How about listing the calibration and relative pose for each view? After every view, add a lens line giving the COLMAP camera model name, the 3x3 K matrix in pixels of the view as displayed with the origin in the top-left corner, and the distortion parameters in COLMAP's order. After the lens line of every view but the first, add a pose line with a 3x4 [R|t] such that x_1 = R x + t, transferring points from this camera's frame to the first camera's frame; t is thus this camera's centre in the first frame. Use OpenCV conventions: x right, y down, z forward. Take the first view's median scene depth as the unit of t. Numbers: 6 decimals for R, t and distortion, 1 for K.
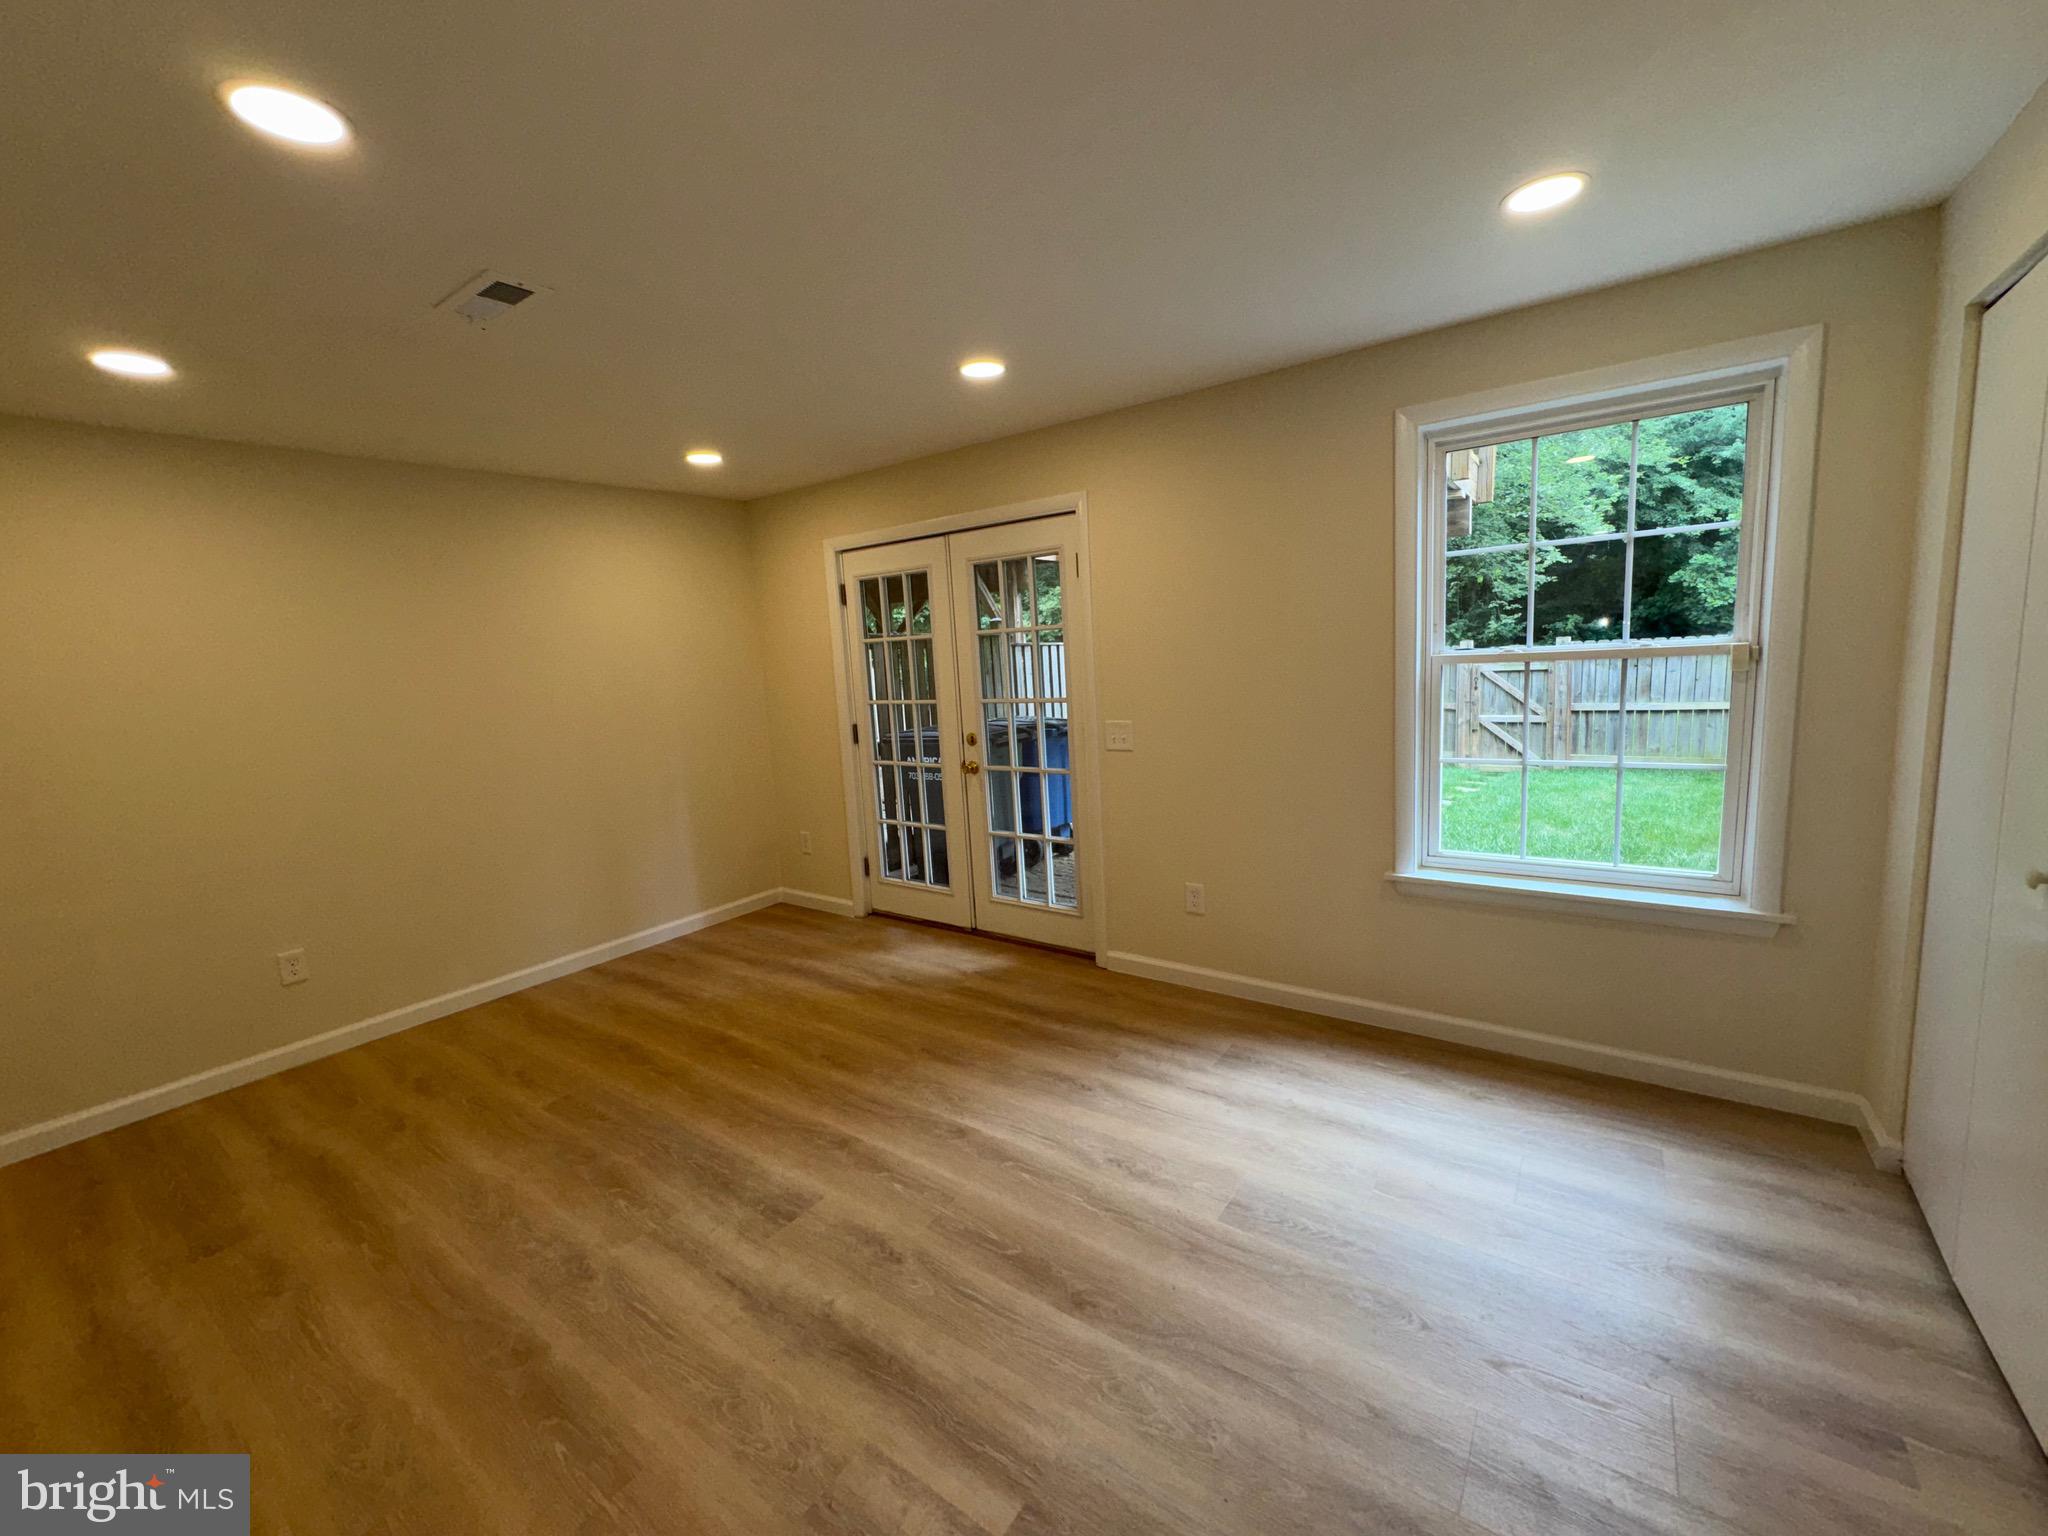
lens RADIAL K [[819.6, 0, 1020.1], [0, 819.6, 767.7], [0, 0, 1]] dist [-0.001188, 0.000178]
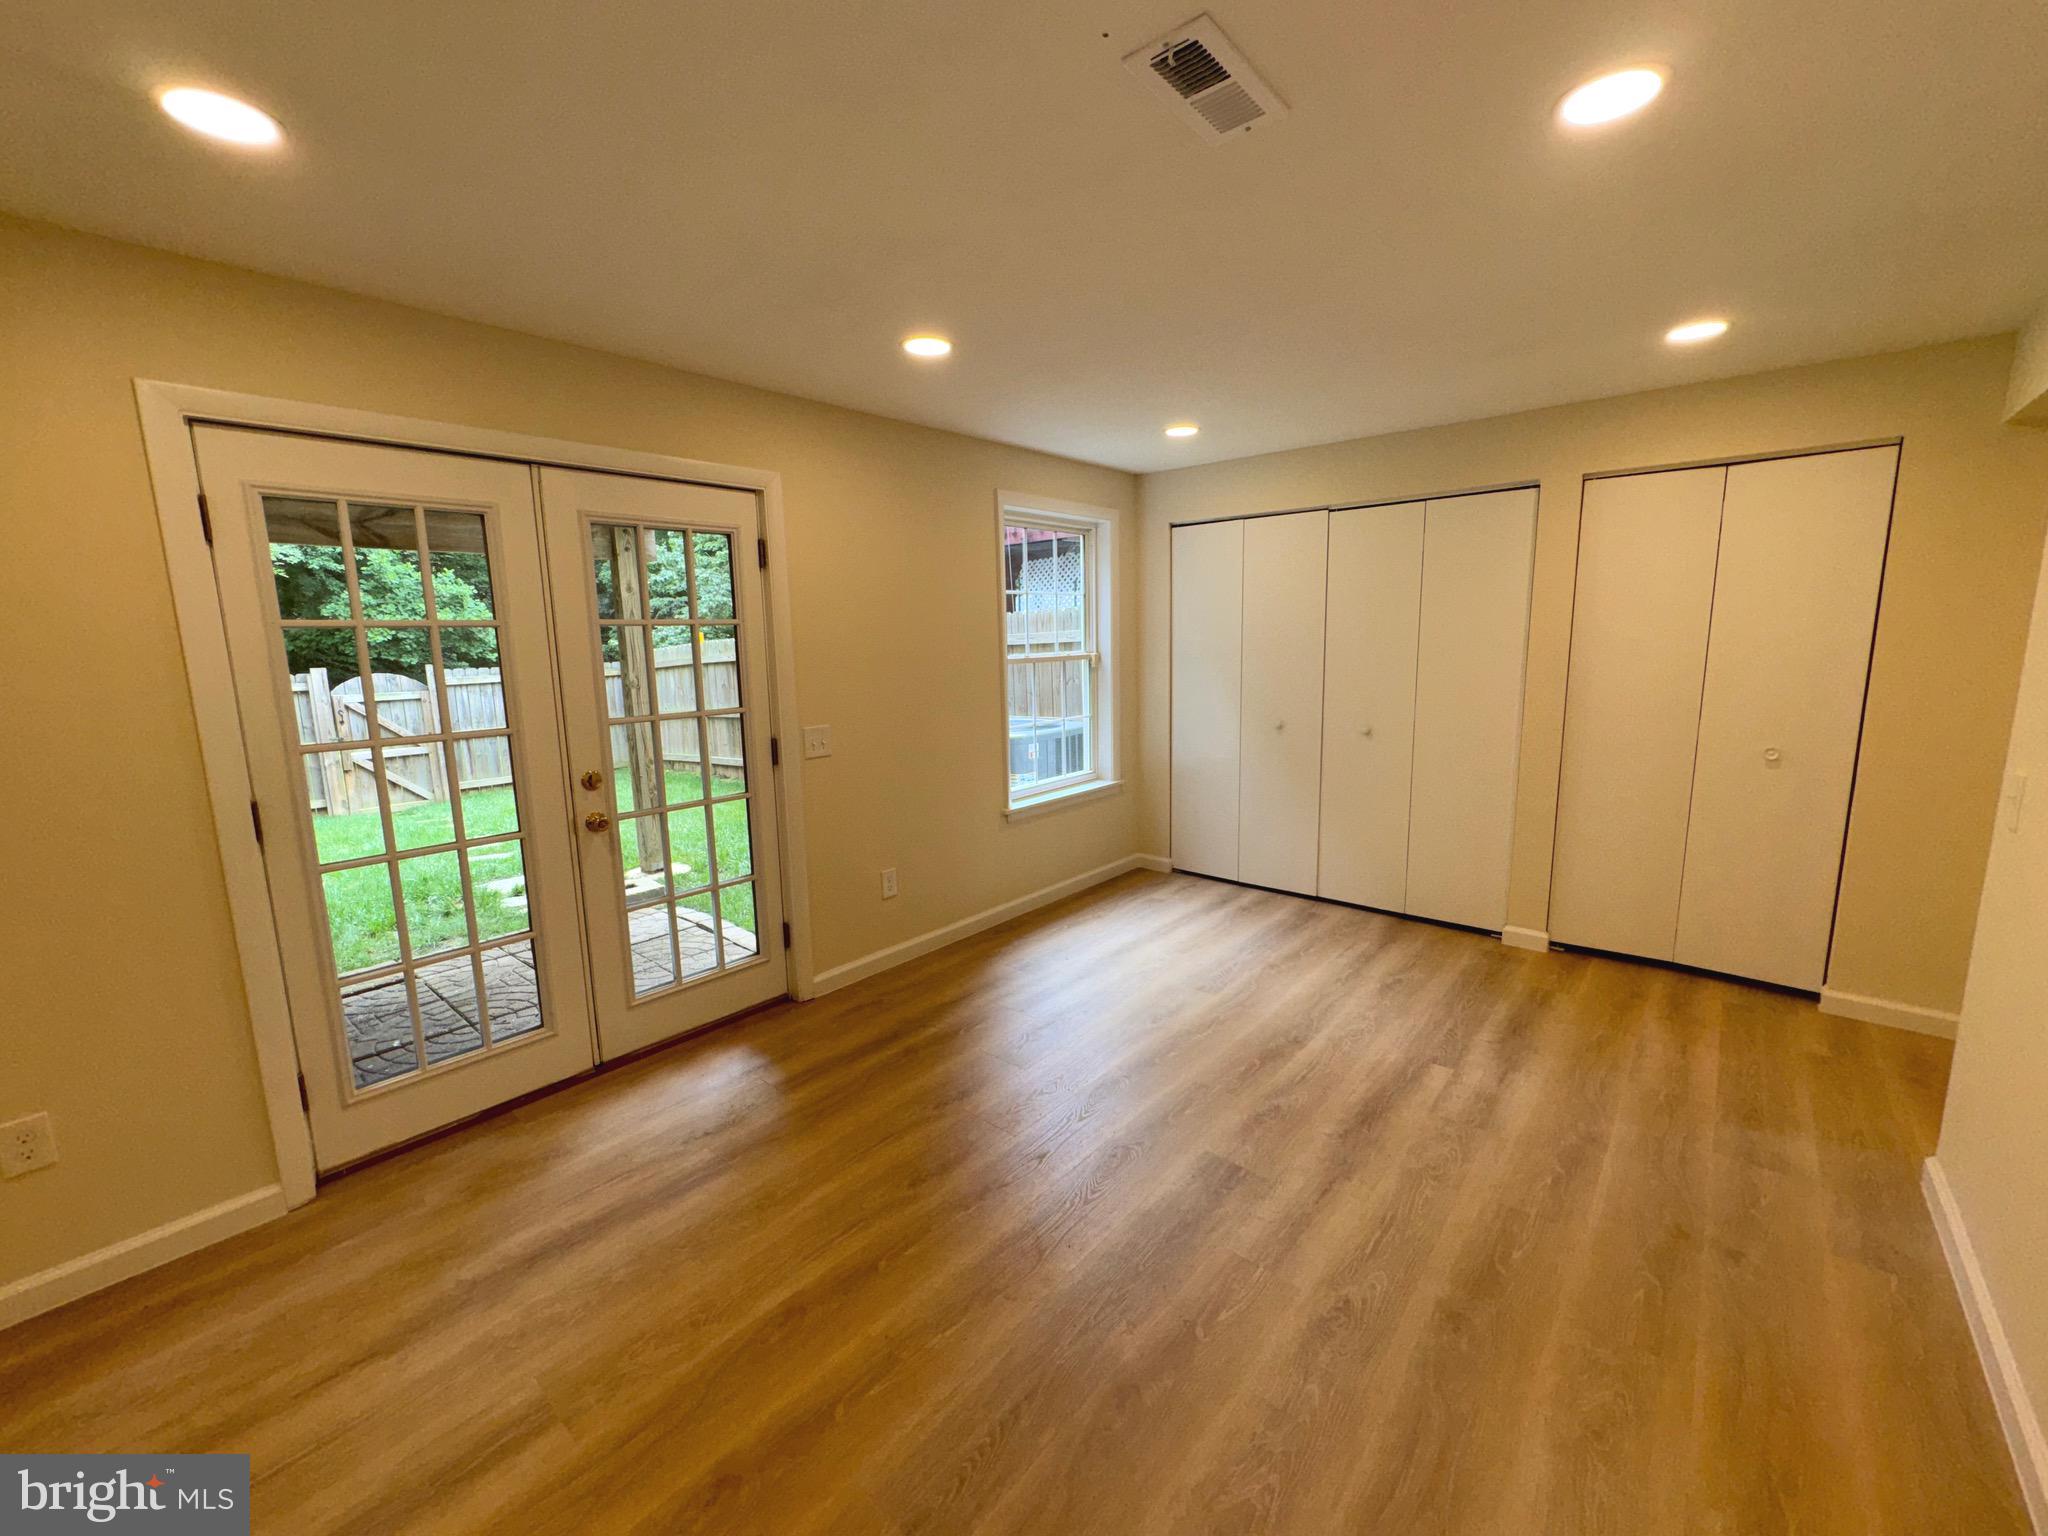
lens RADIAL K [[819.6, 0, 1031.0], [0, 819.6, 764.8], [0, 0, 1]] dist [-0.001188, 0.000178]
pose [[0.088498, -0.104816, 0.990546, -0.855552], [0.155602, 0.983694, 0.090189, -0.063986], [-0.983848, 0.146150, 0.103365, 0.712086]]
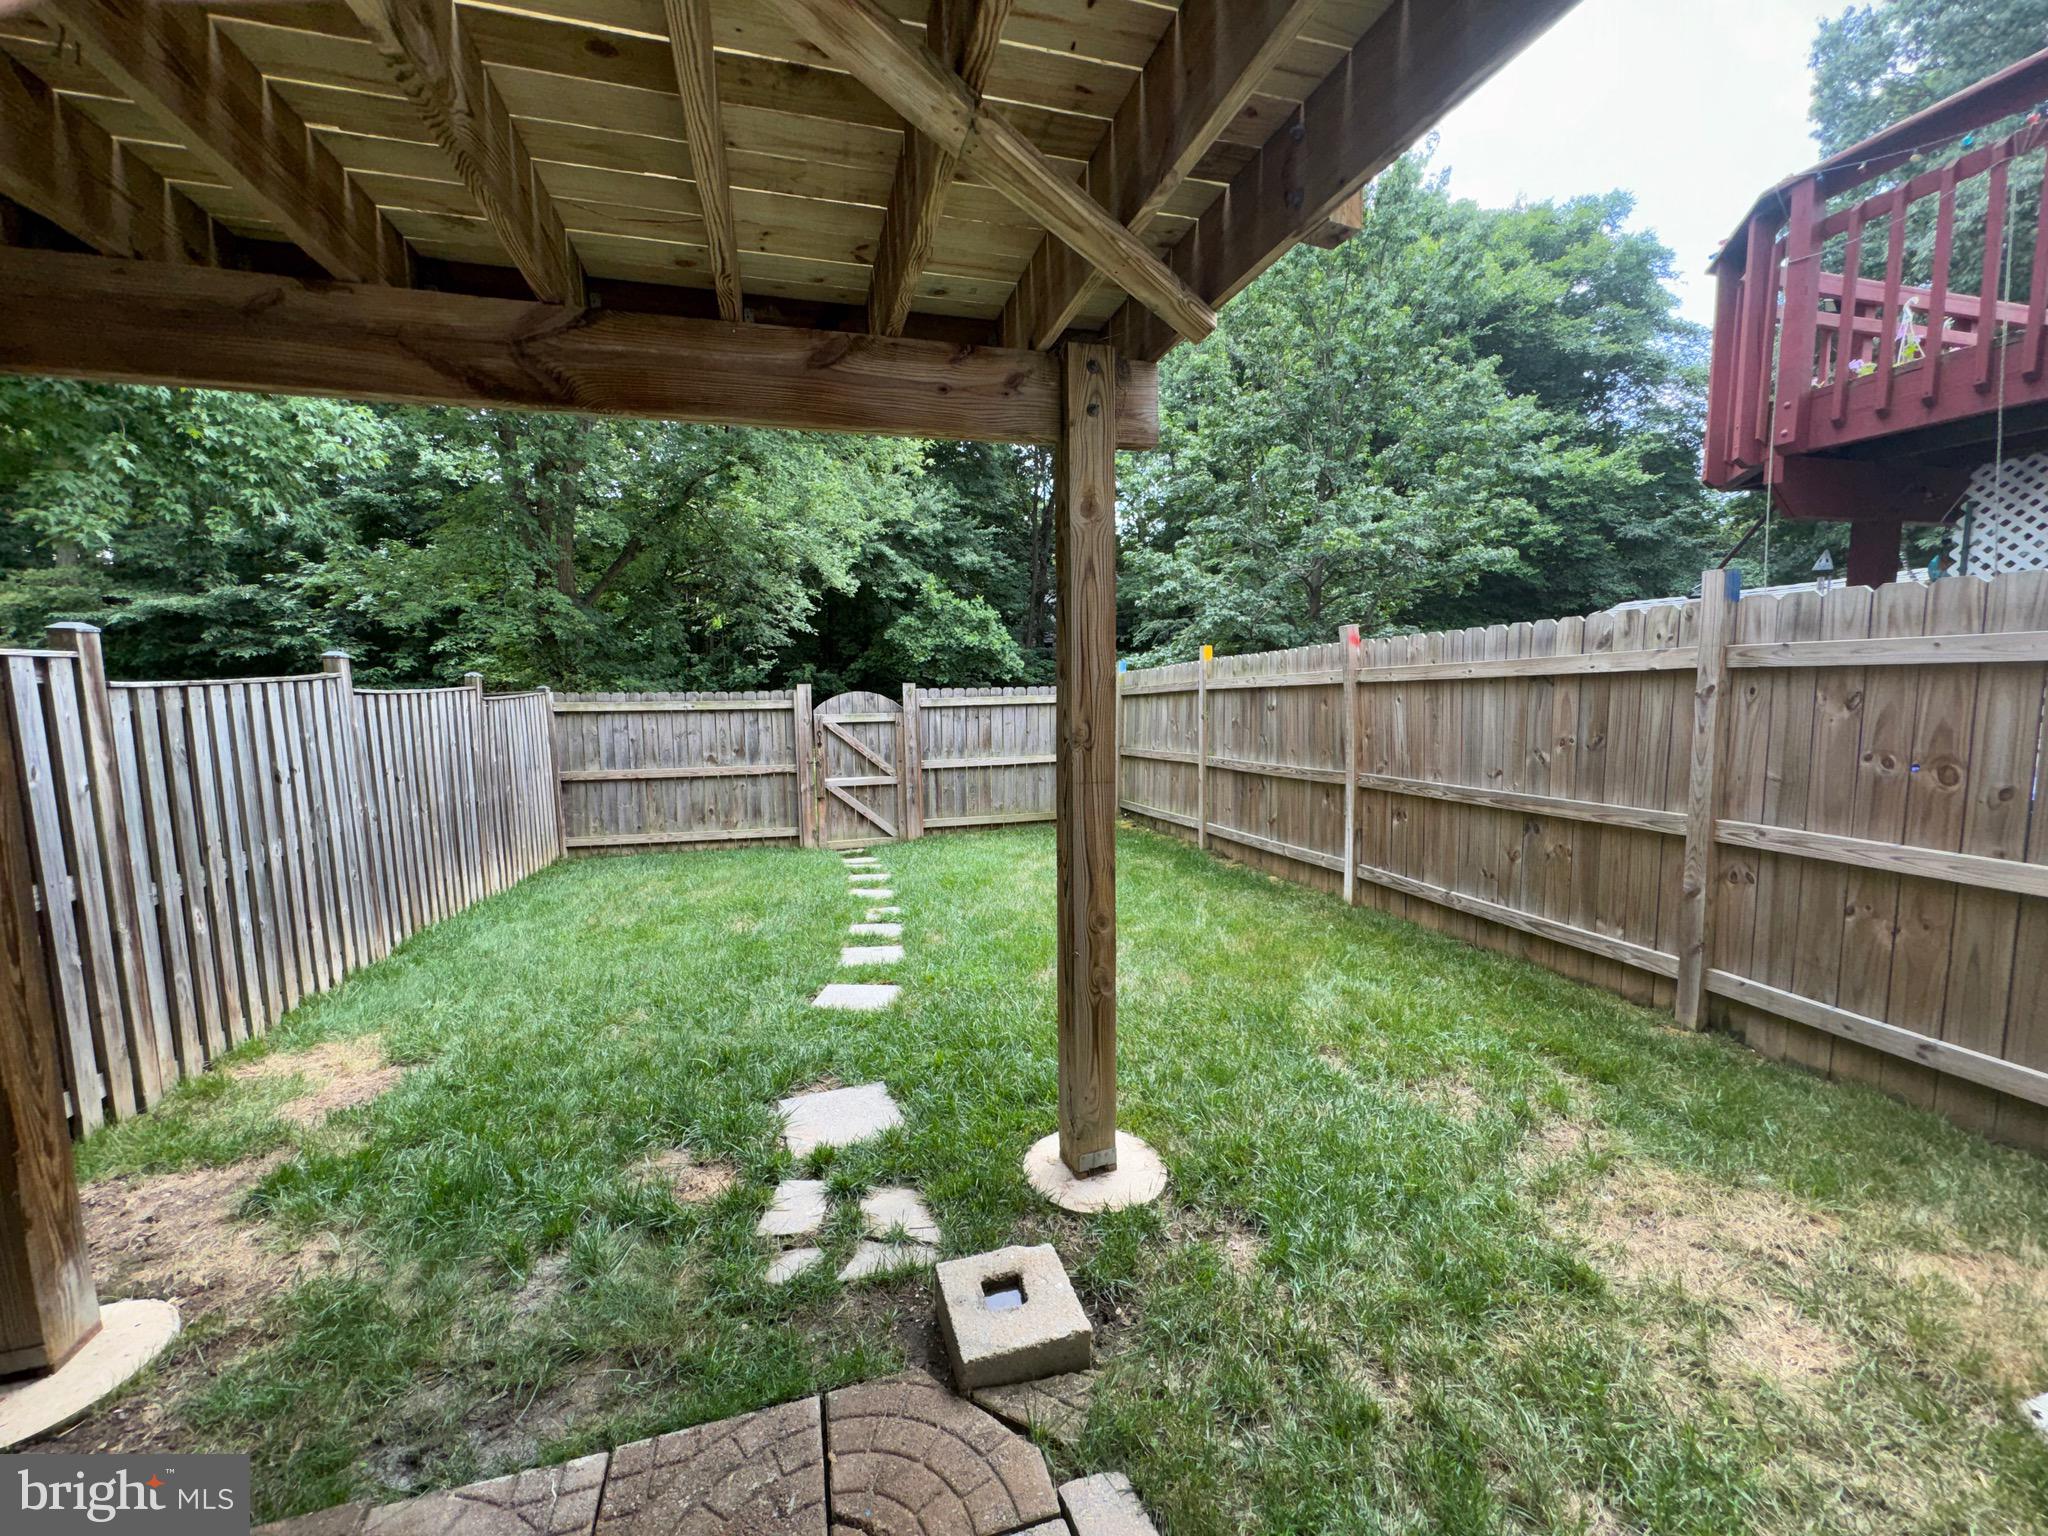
lens RADIAL K [[819.6, 0, 1022.0], [0, 819.6, 769.5], [0, 0, 1]] dist [-0.001188, 0.000178]
pose [[0.621494, -0.048339, 0.781926, 0.229459], [0.087999, 0.996085, -0.008366, -0.178692], [-0.778461, 0.074008, 0.623315, 1.295455]]
